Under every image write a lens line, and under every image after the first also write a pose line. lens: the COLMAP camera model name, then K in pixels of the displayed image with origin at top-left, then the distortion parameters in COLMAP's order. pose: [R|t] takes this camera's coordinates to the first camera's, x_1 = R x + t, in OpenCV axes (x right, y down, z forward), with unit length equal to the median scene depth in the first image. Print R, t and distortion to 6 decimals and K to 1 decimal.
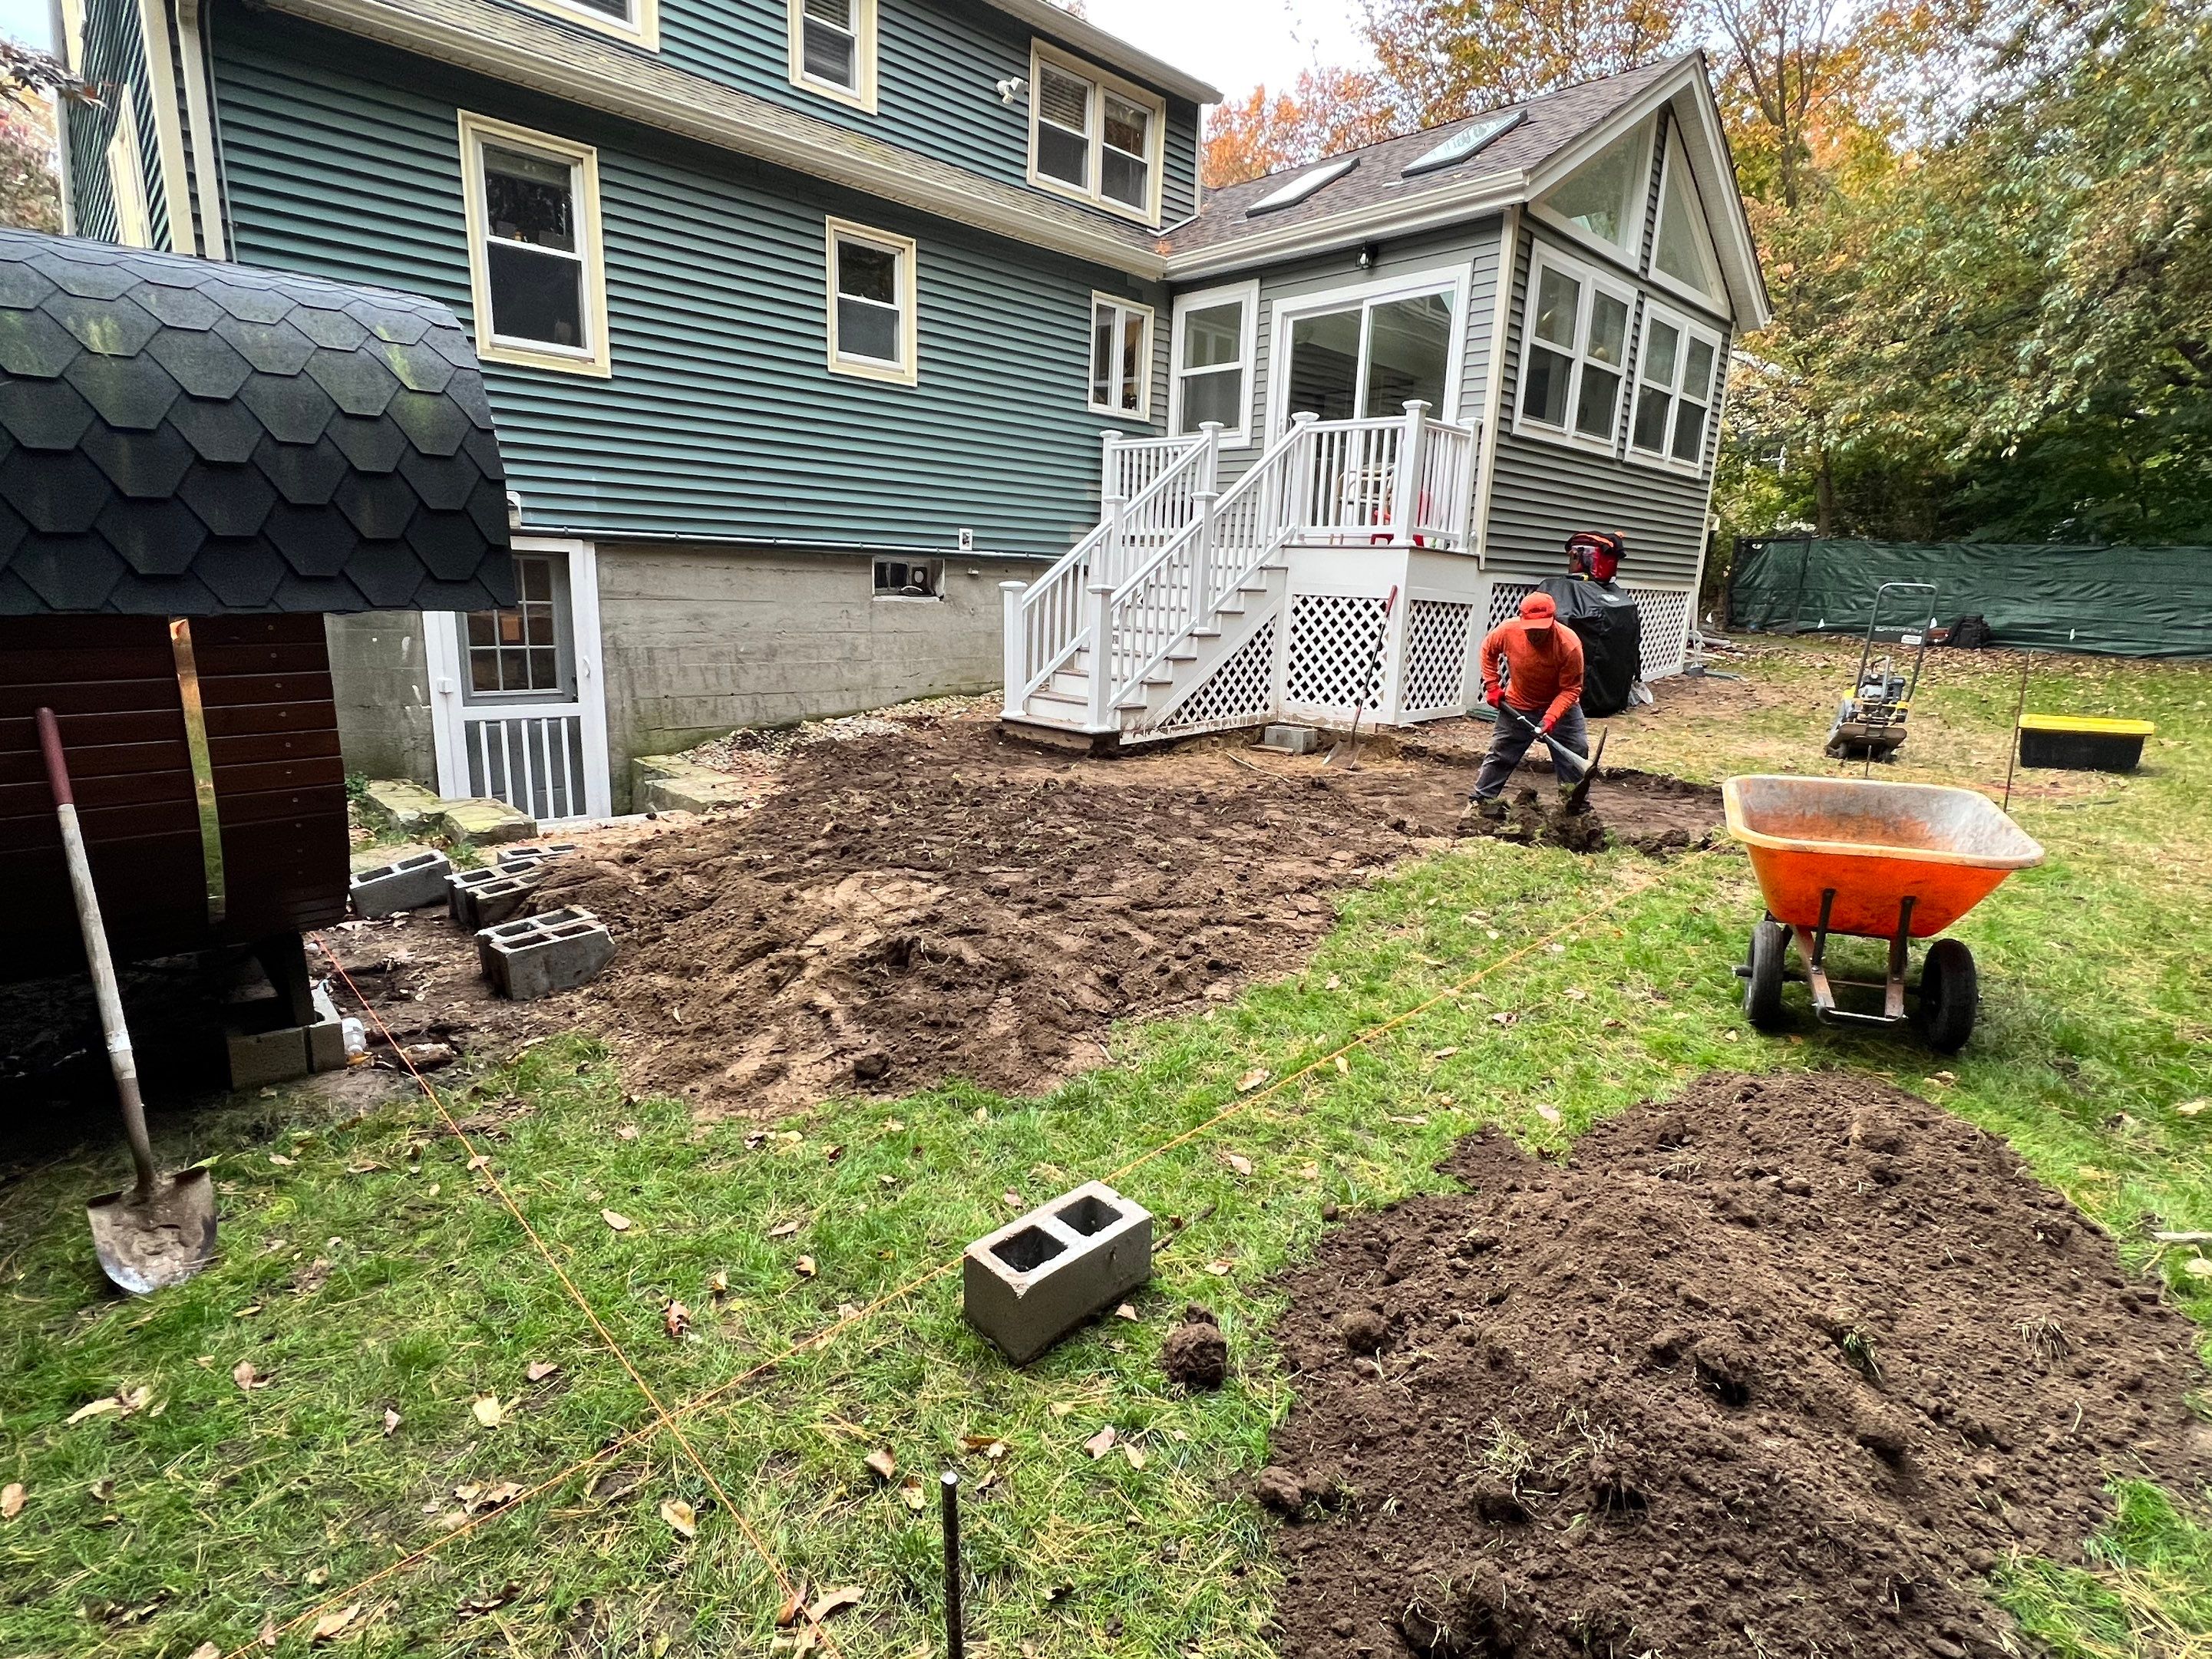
lens RADIAL K [[1106.4, 0, 1102.9], [0, 1106.4, 832.6], [0, 0, 1]] dist [-0.001631, 0.000392]
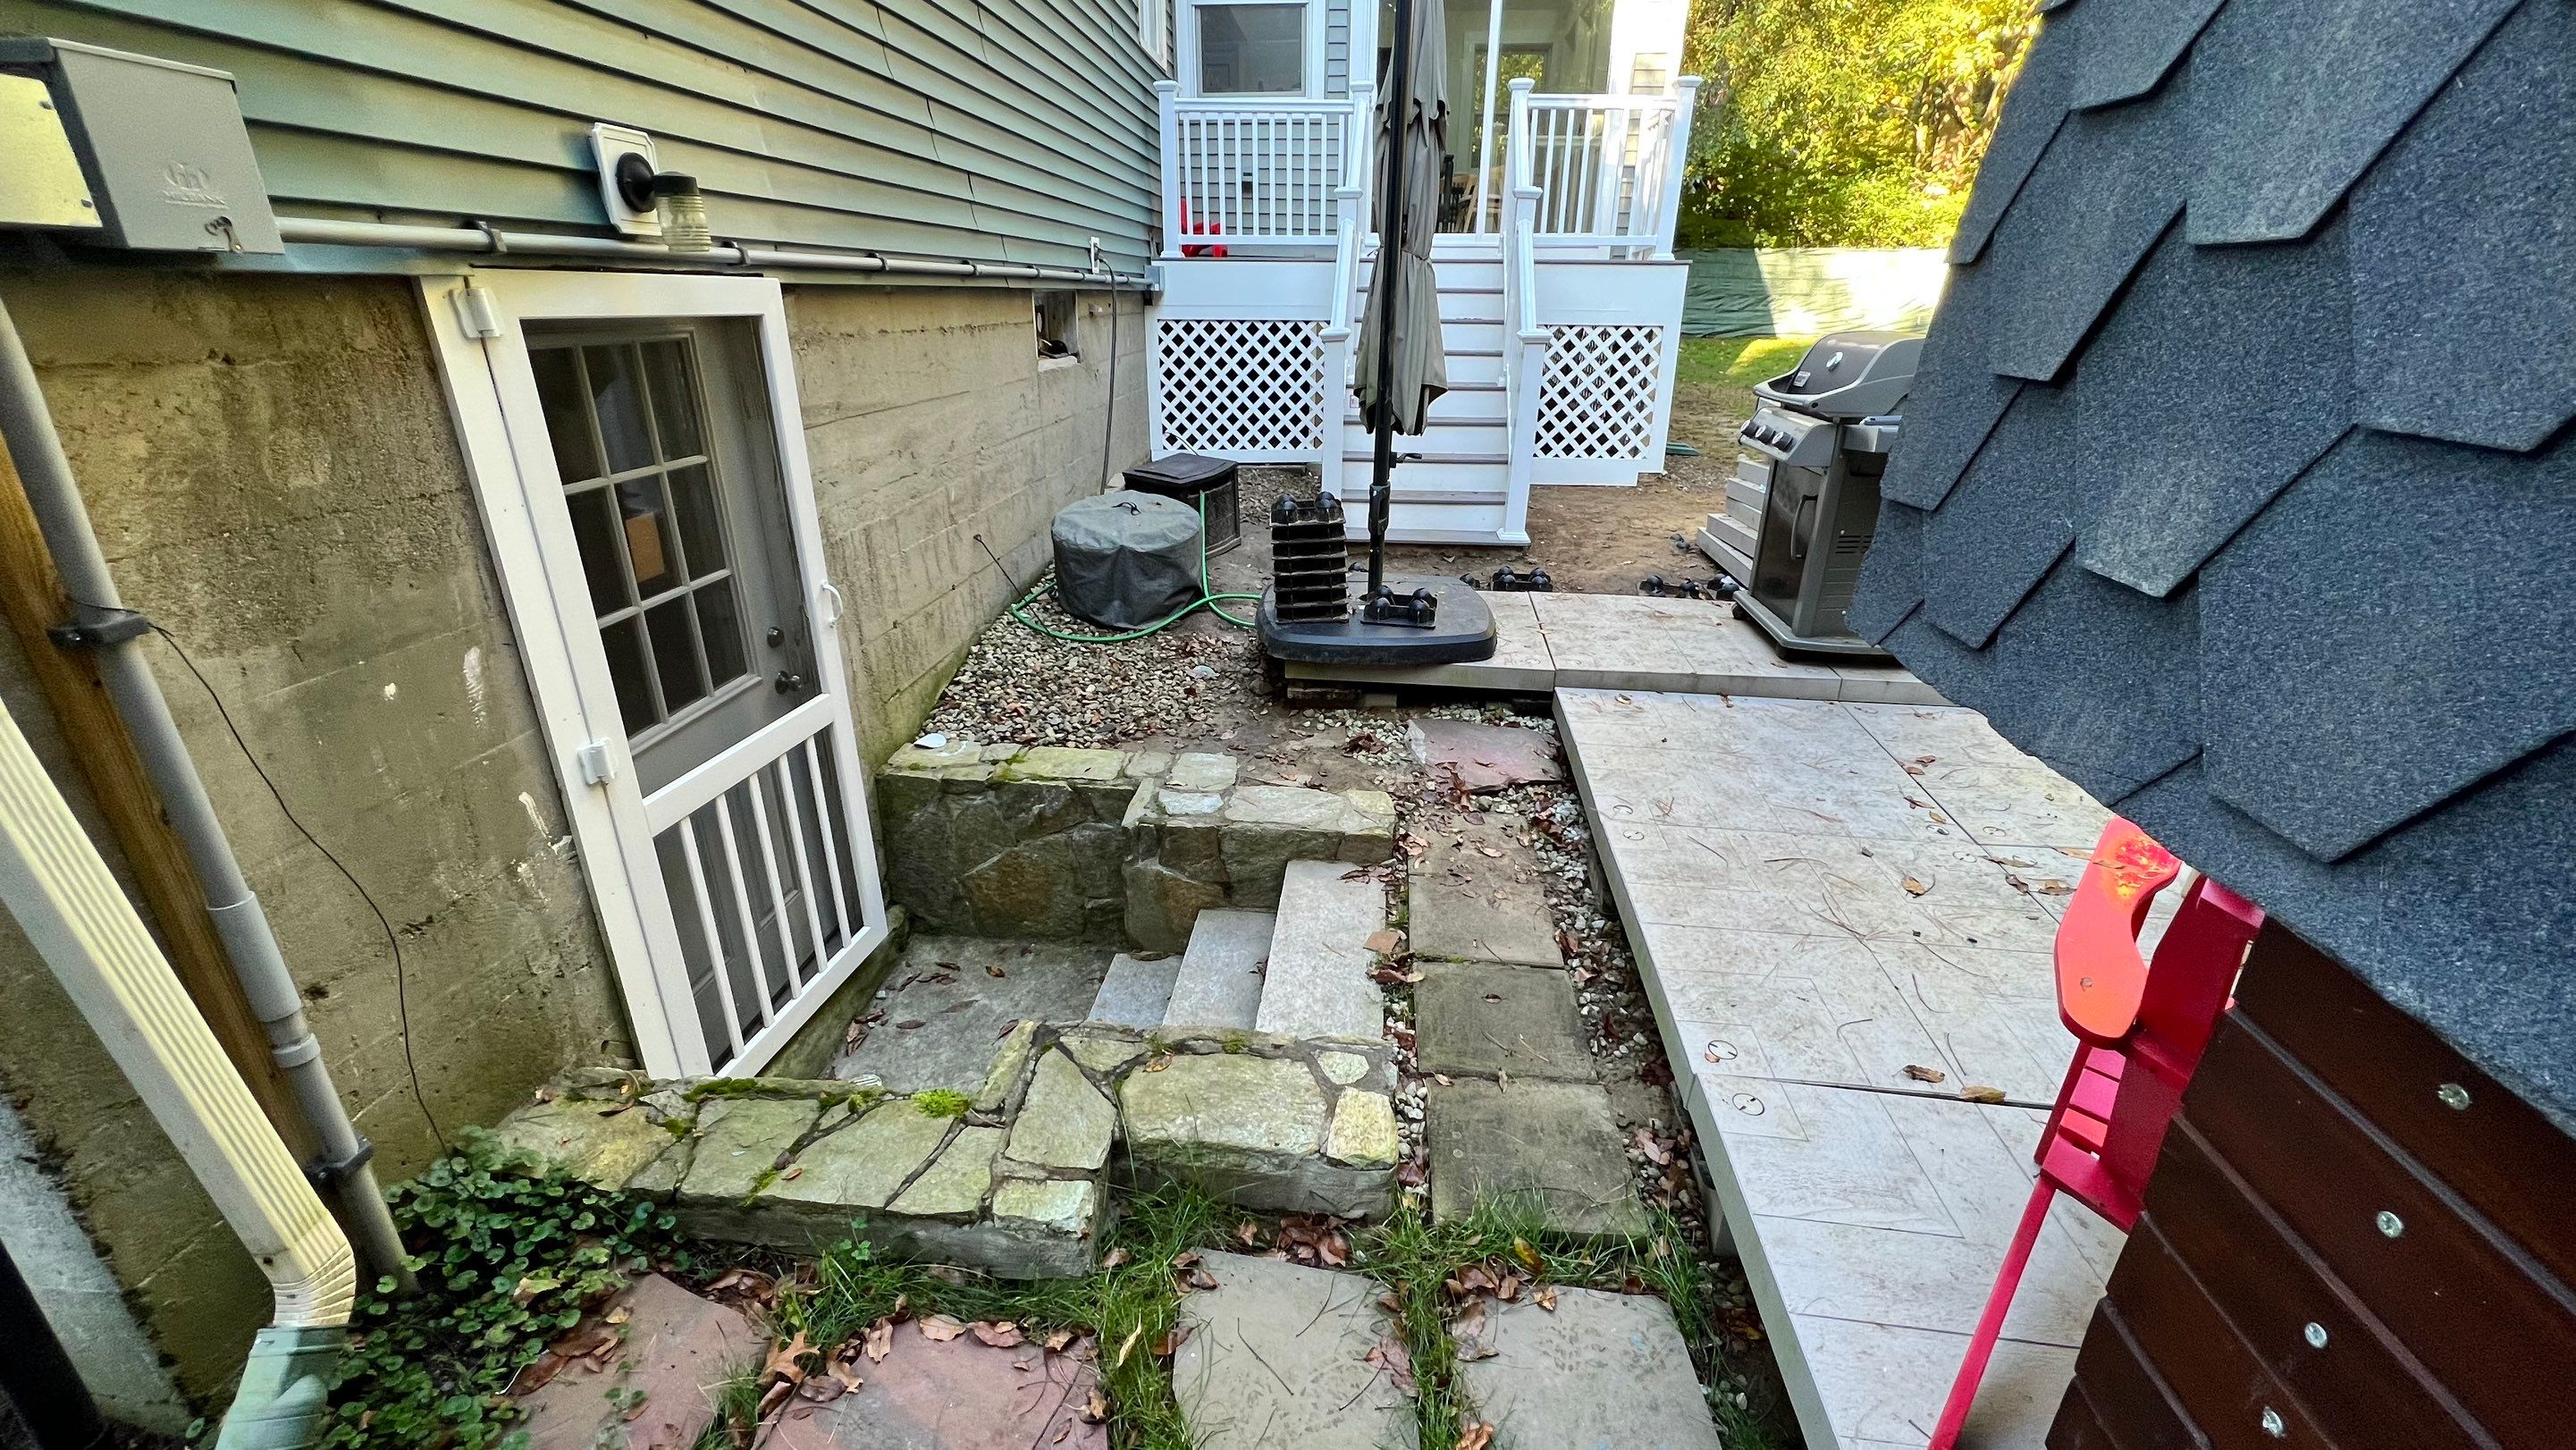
lens RADIAL K [[1030.0, 0, 1287.8], [0, 1030.0, 720.3], [0, 0, 1]] dist [0.000431, -0.000184]
pose [[0.752609, -0.278492, 0.596675, -0.497606], [0.165909, 0.957124, 0.237462, -0.147081], [-0.637223, -0.079722, 0.766545, 0.511675]]
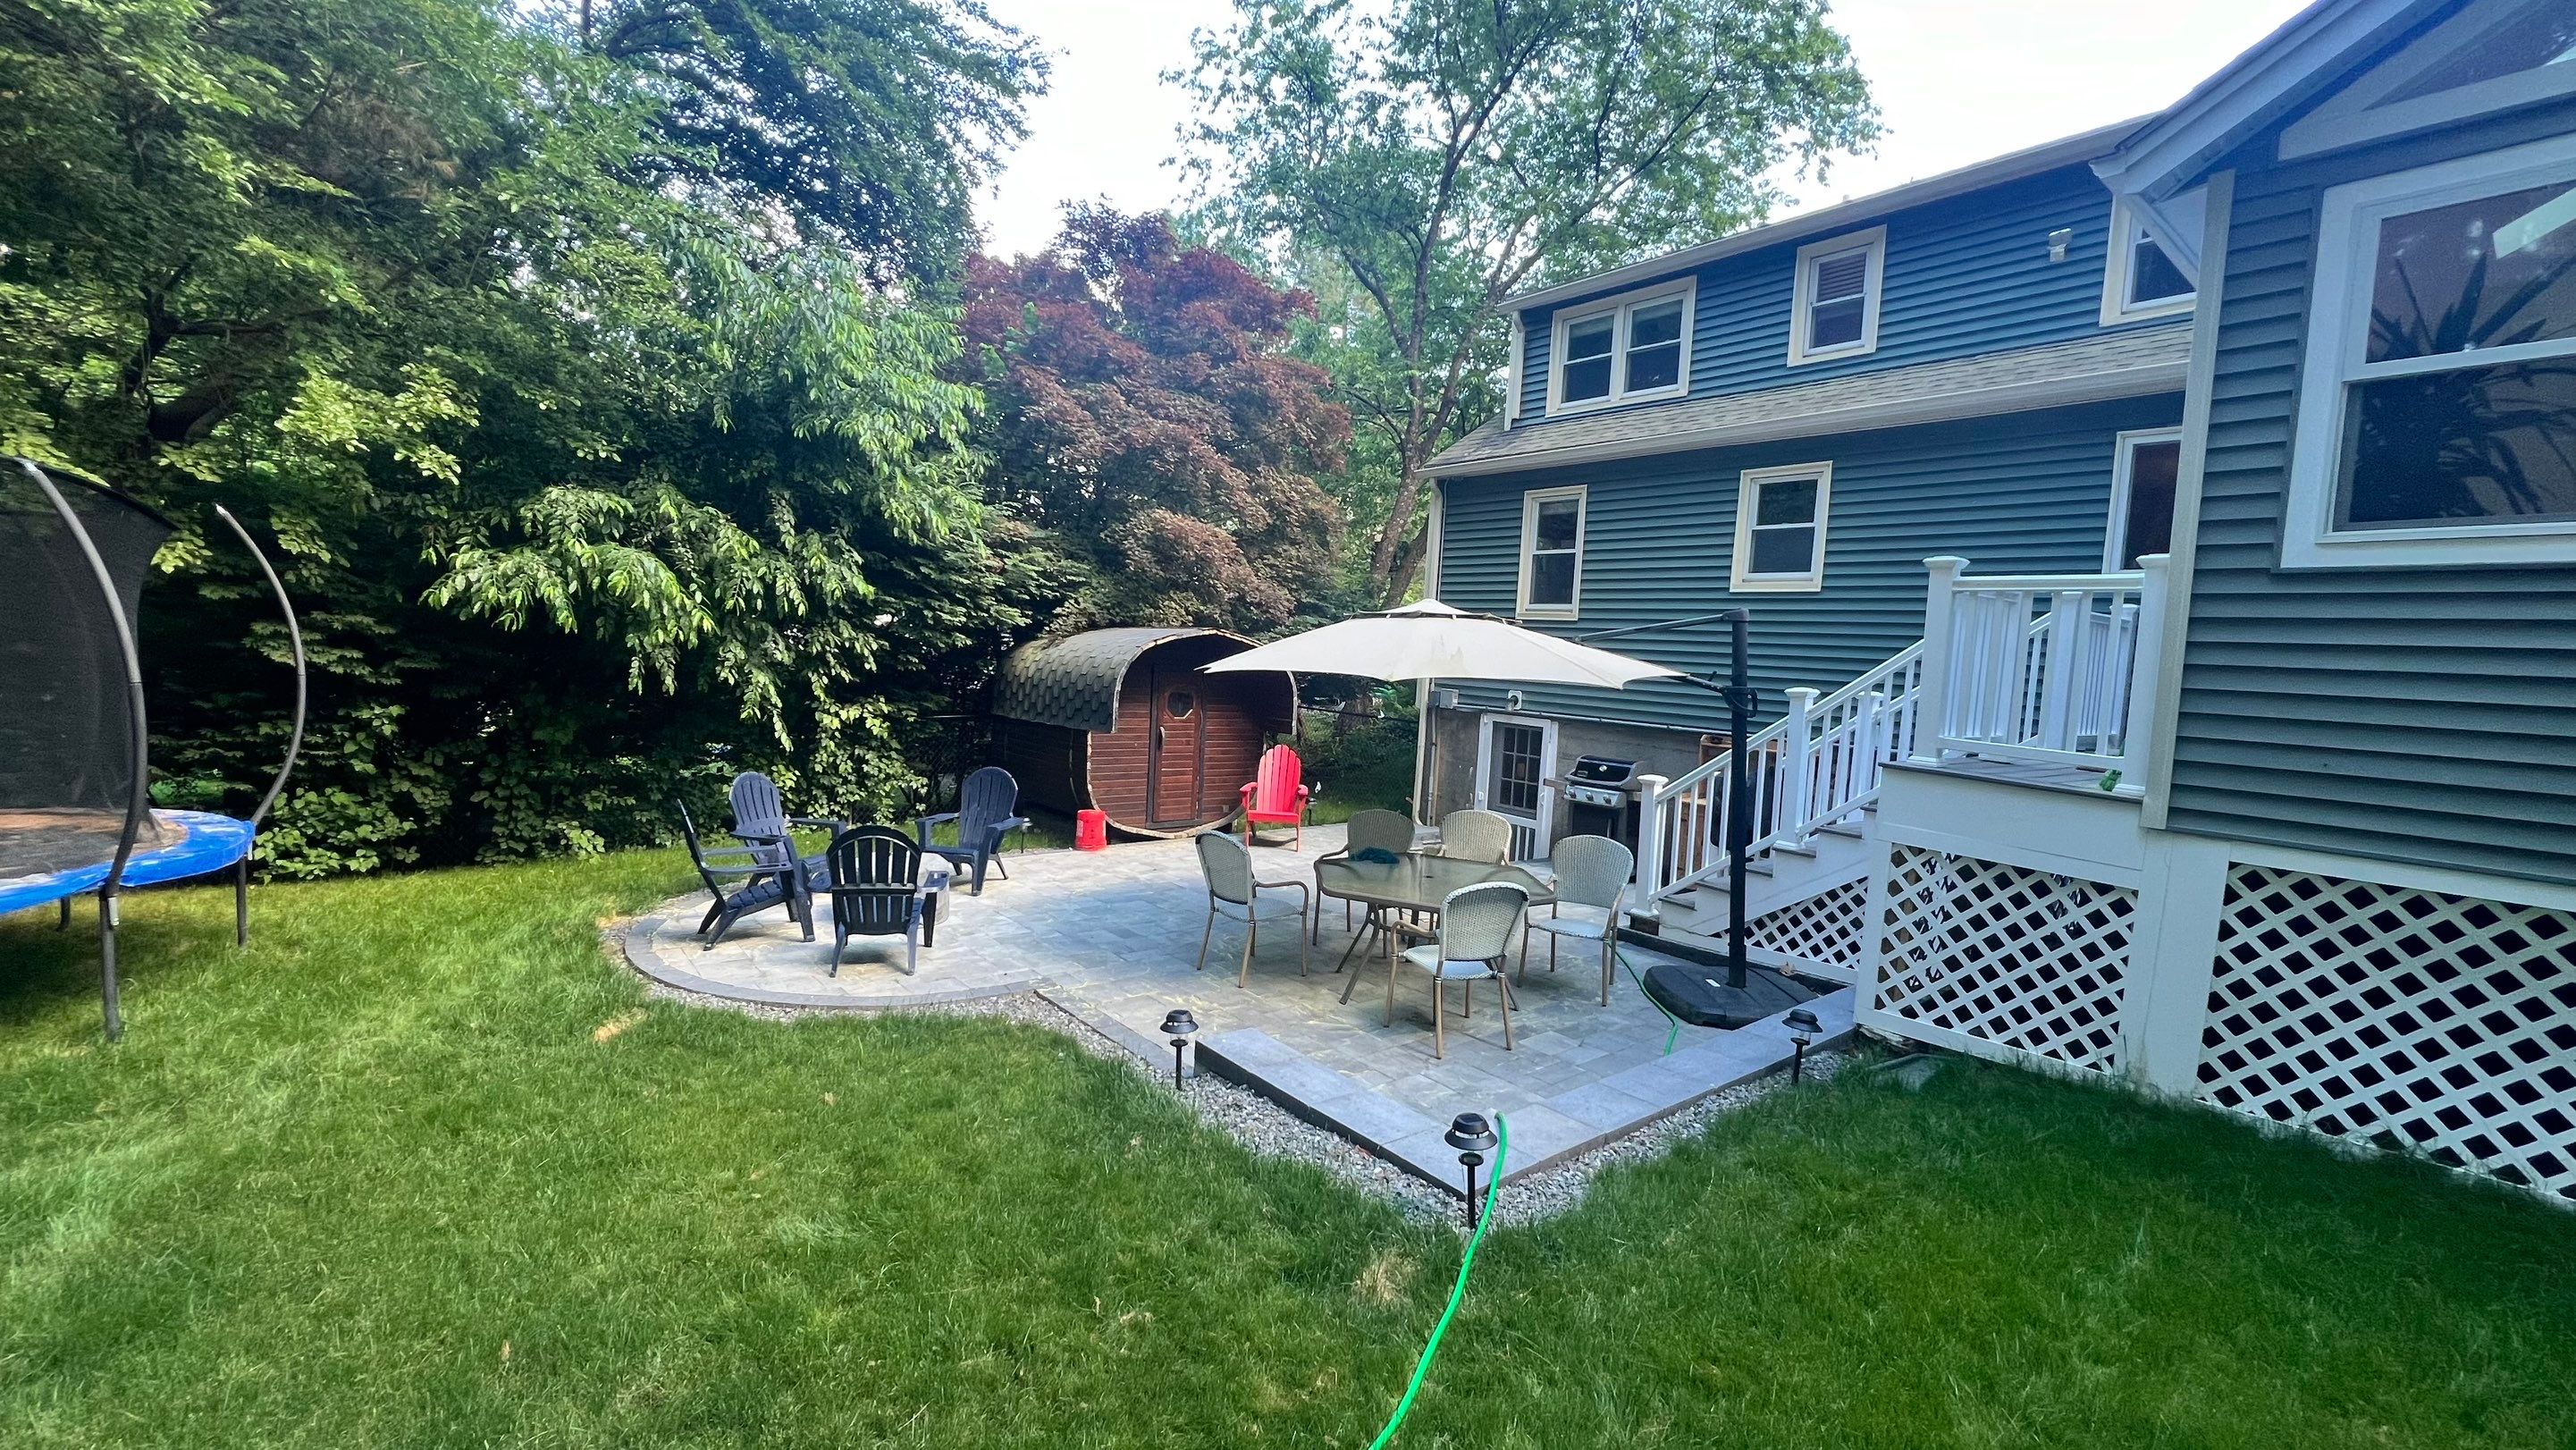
lens RADIAL K [[1030.0, 0, 1288.0], [0, 1030.0, 725.1], [0, 0, 1]] dist [0.000431, -0.000184]
pose [[-0.090630, 0.031553, -0.995385, 0.865996], [-0.280755, 0.958148, 0.055936, -0.198708], [0.955491, 0.284528, -0.077978, 0.641304]]
